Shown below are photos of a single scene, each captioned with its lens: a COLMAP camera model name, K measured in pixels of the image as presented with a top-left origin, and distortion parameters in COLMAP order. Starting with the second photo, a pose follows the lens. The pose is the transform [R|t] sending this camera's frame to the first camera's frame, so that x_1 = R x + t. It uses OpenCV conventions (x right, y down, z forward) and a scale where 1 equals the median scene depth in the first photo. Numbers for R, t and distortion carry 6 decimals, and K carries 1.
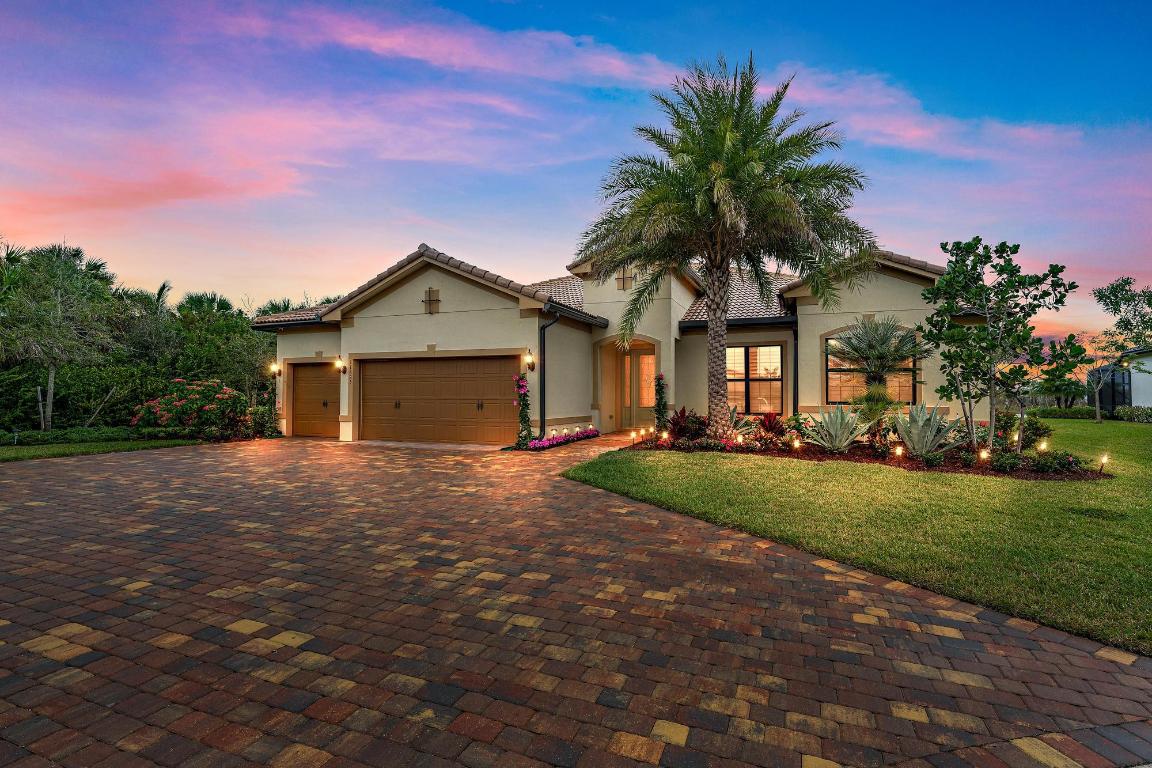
lens RADIAL K [[602.6, 0, 577.5], [0, 602.6, 384.5], [0, 0, 1]] dist [0.005460, -0.000569]
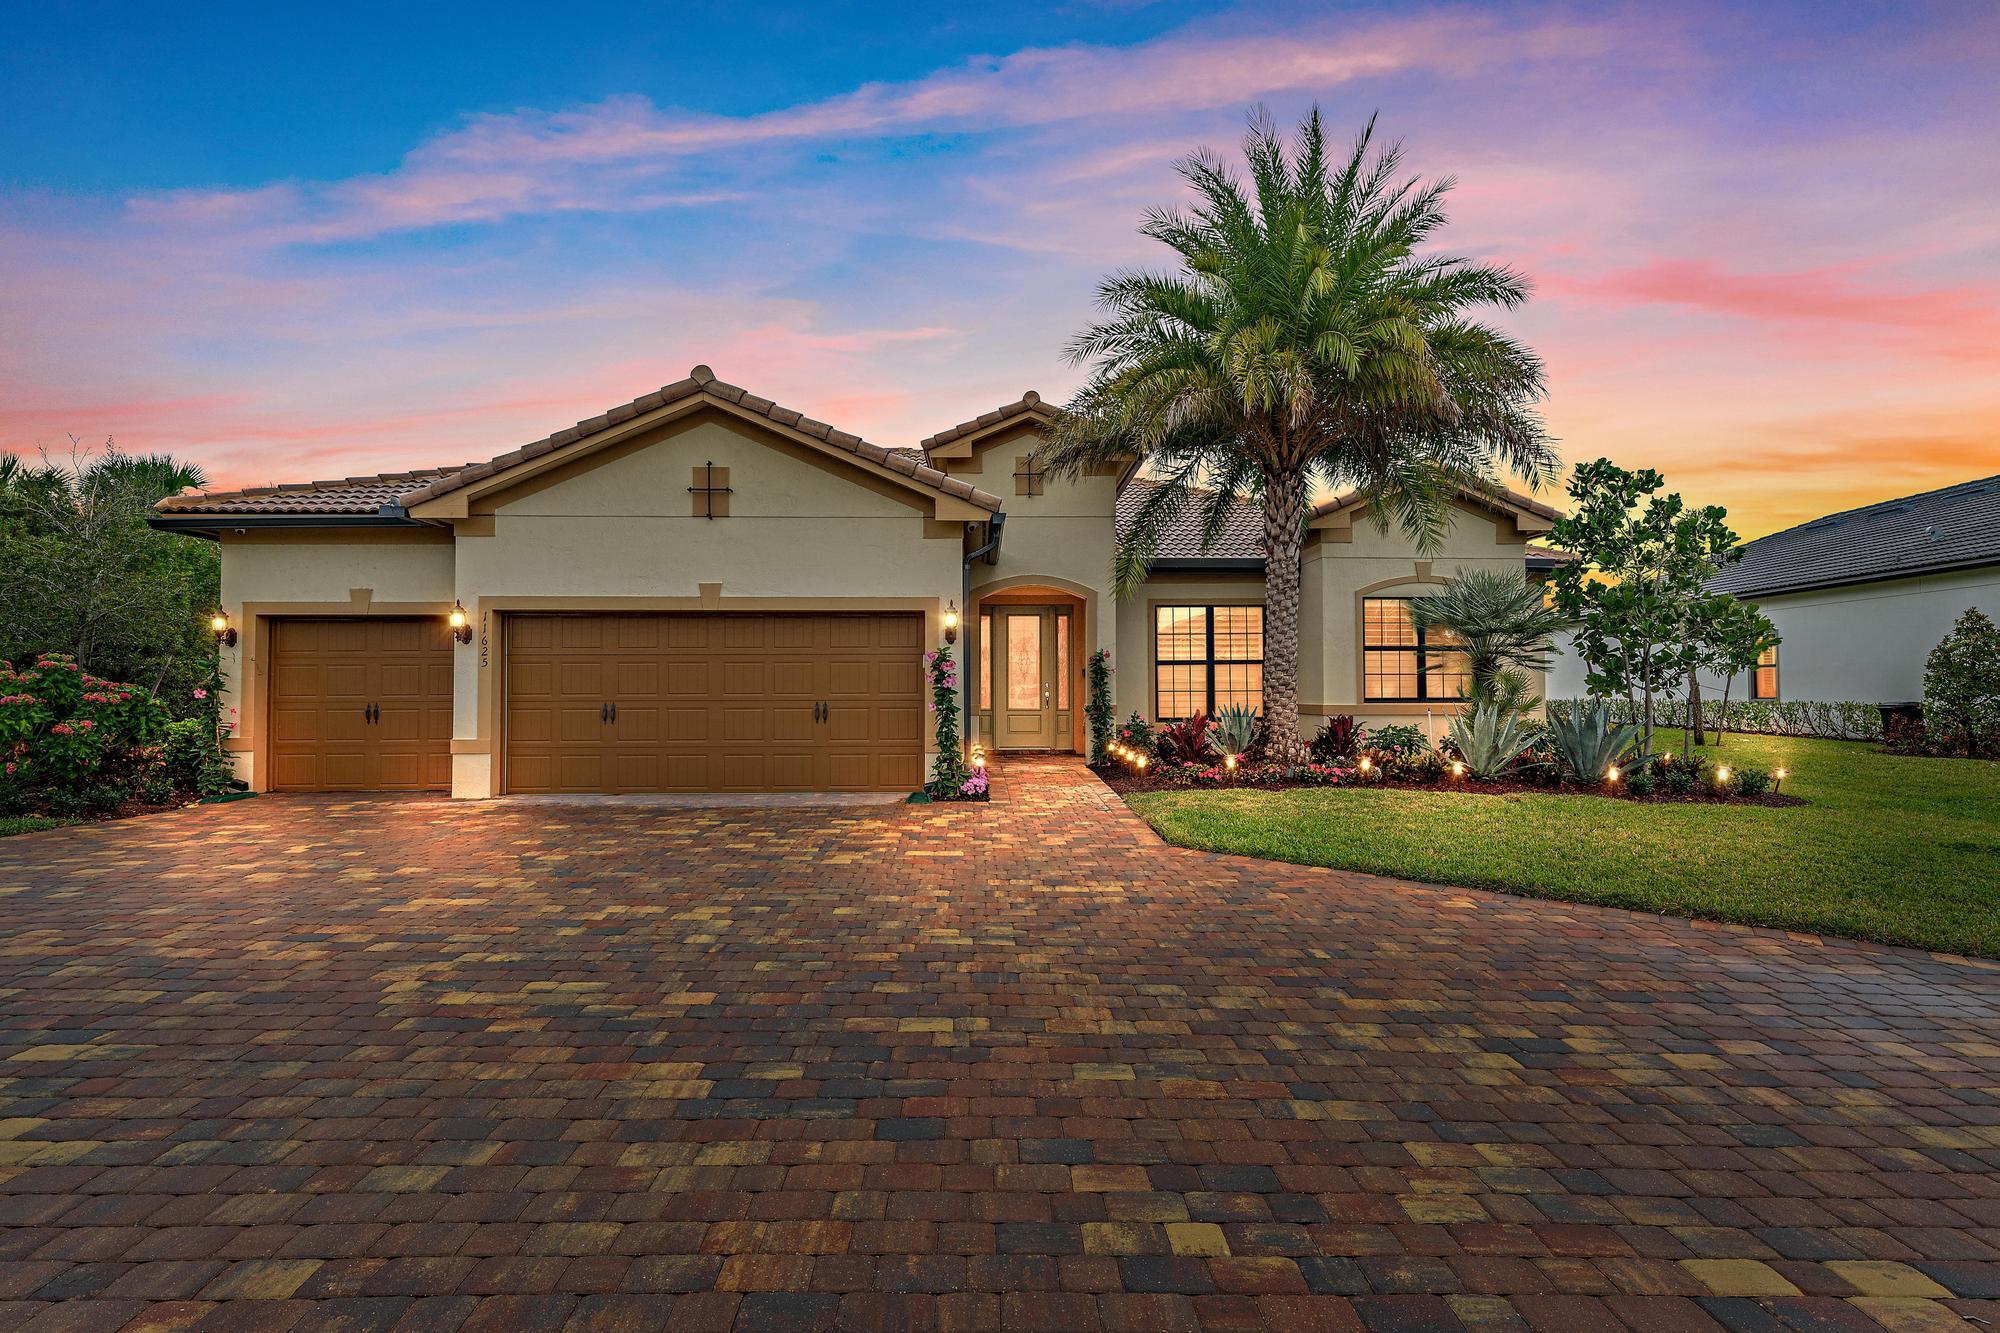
lens RADIAL K [[1046.1, 0, 999.8], [0, 1046.1, 670.1], [0, 0, 1]] dist [0.005460, -0.000569]
pose [[0.903479, 0.002188, 0.428627, -0.389220], [-0.004924, 0.999974, 0.005275, -0.004406], [-0.428605, -0.006877, 0.903466, 0.169511]]
